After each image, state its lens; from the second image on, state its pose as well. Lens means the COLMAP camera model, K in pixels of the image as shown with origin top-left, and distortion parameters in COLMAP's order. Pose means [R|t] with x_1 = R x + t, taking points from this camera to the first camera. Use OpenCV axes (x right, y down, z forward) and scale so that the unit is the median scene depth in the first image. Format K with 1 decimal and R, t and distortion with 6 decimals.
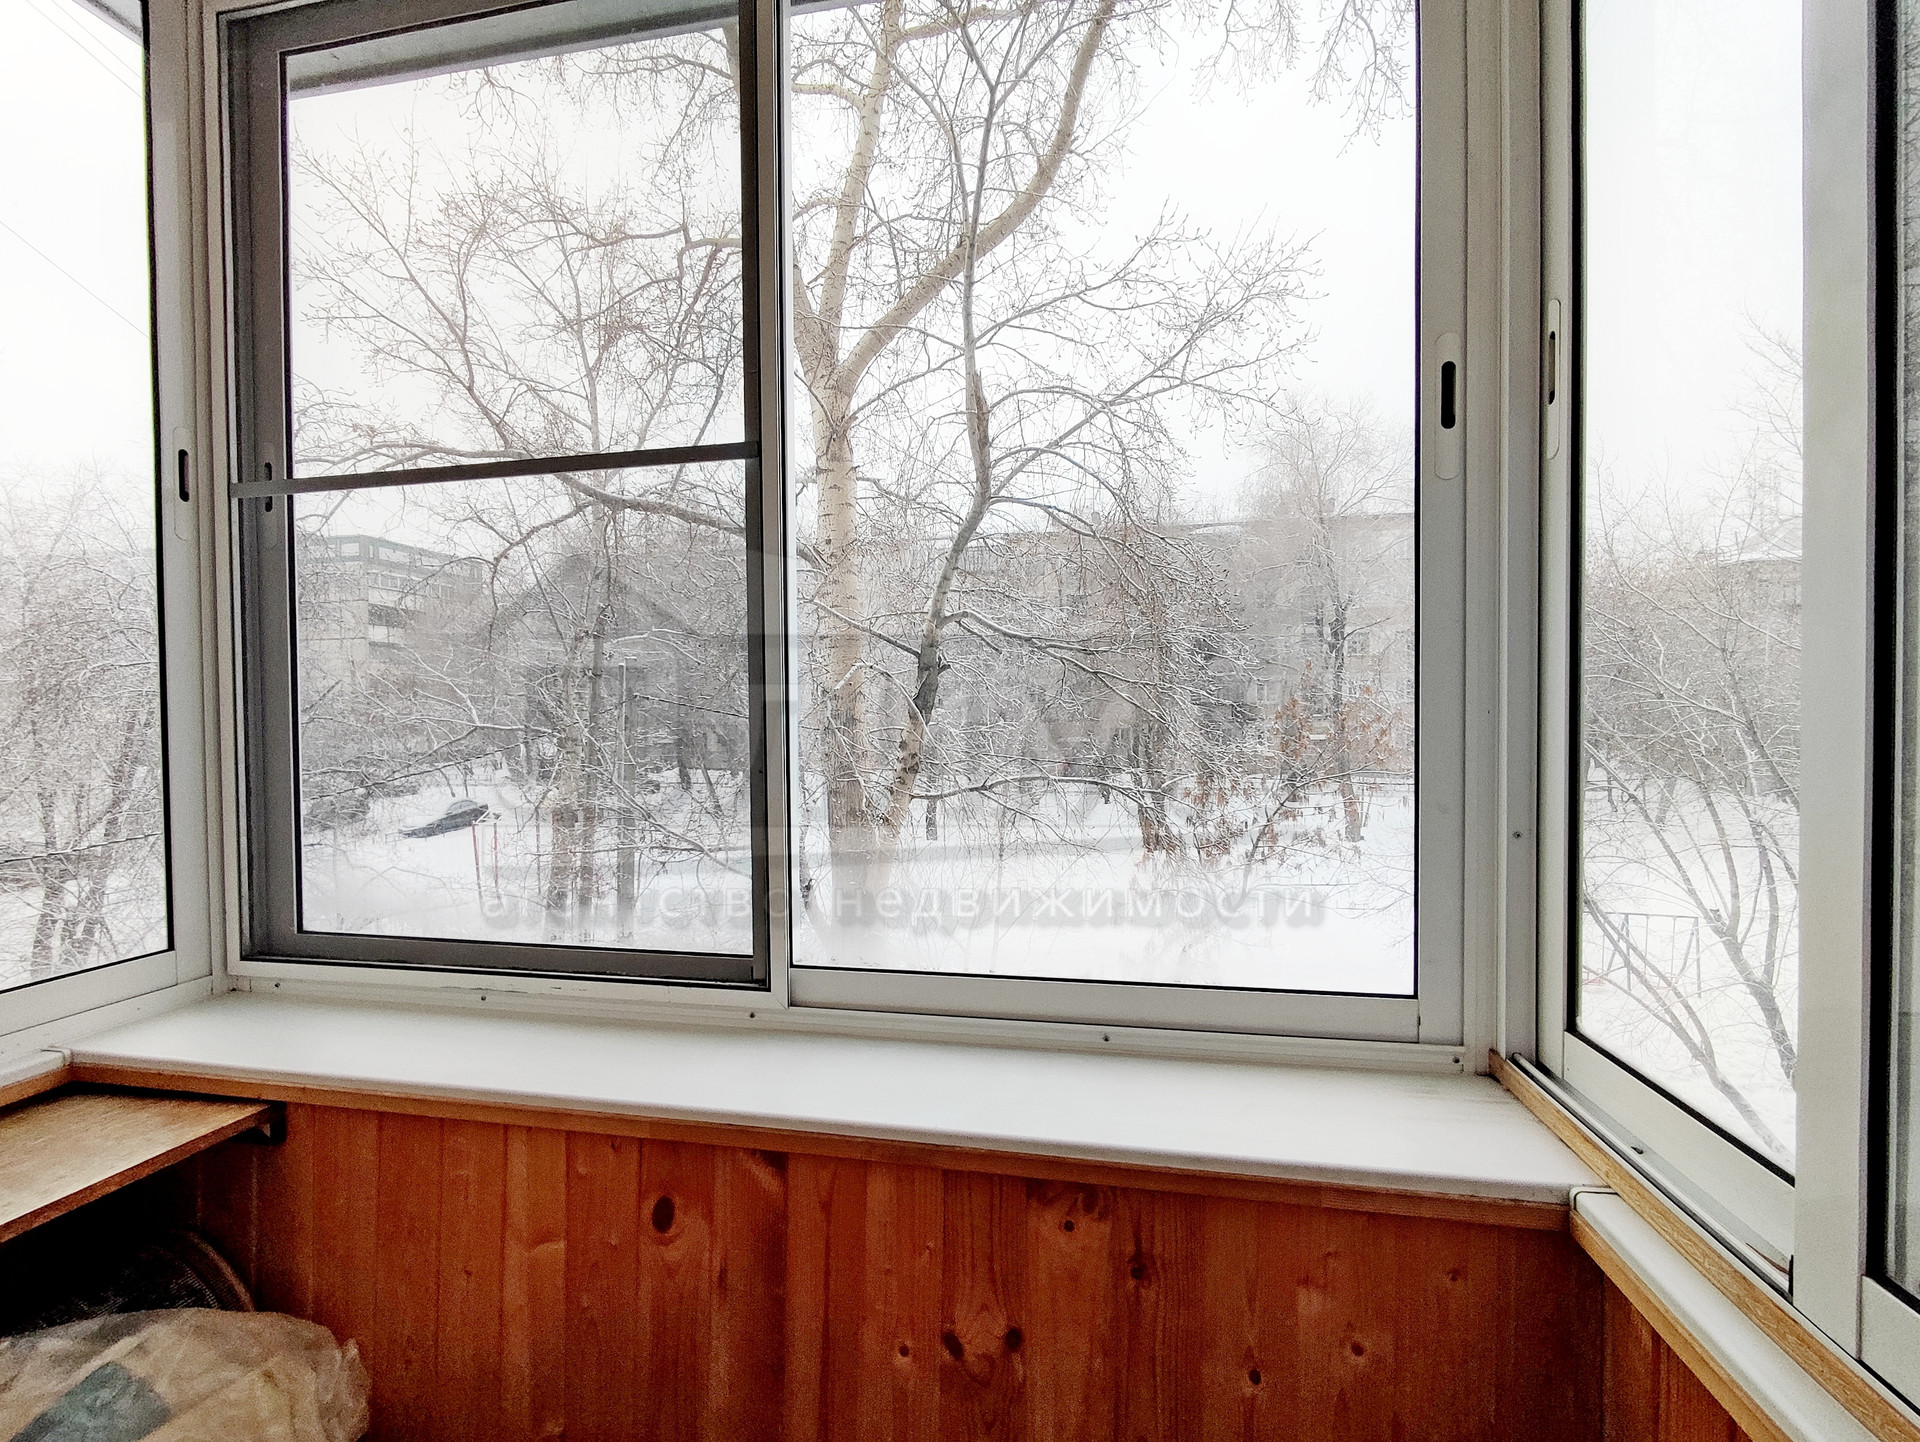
lens RADIAL K [[868.2, 0, 948.6], [0, 868.2, 731.2], [0, 0, 1]] dist [0.001826, -0.000122]
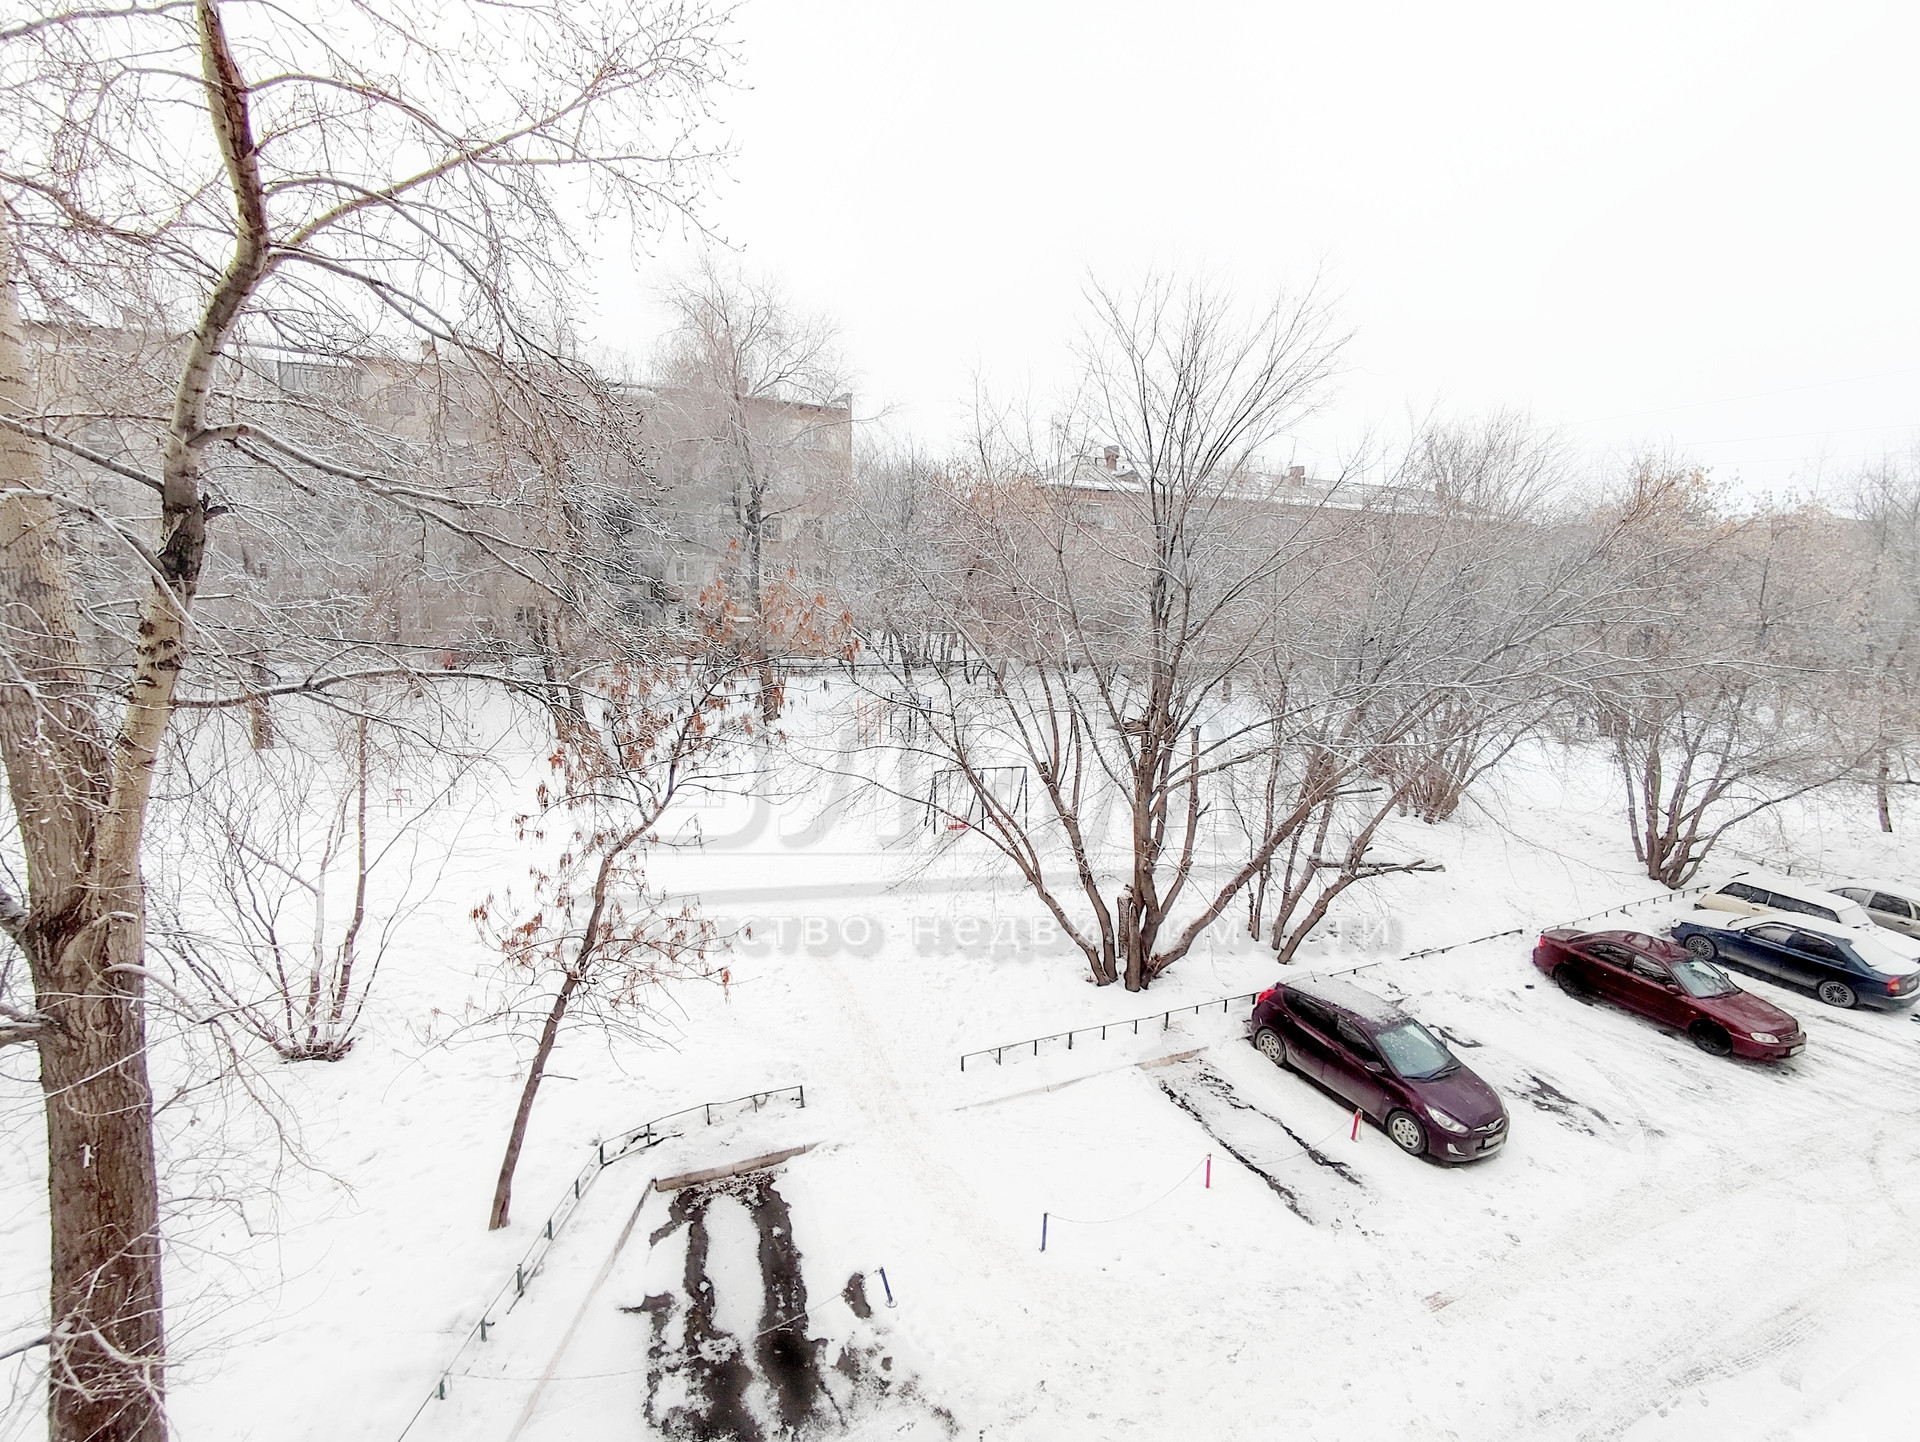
lens RADIAL K [[868.2, 0, 953.5], [0, 868.2, 729.4], [0, 0, 1]] dist [0.001826, -0.000122]
pose [[0.797615, -0.065601, 0.599589, 0.030360], [-0.015719, 0.991470, 0.129387, -0.001891], [-0.602962, -0.112626, 0.789780, 0.096760]]
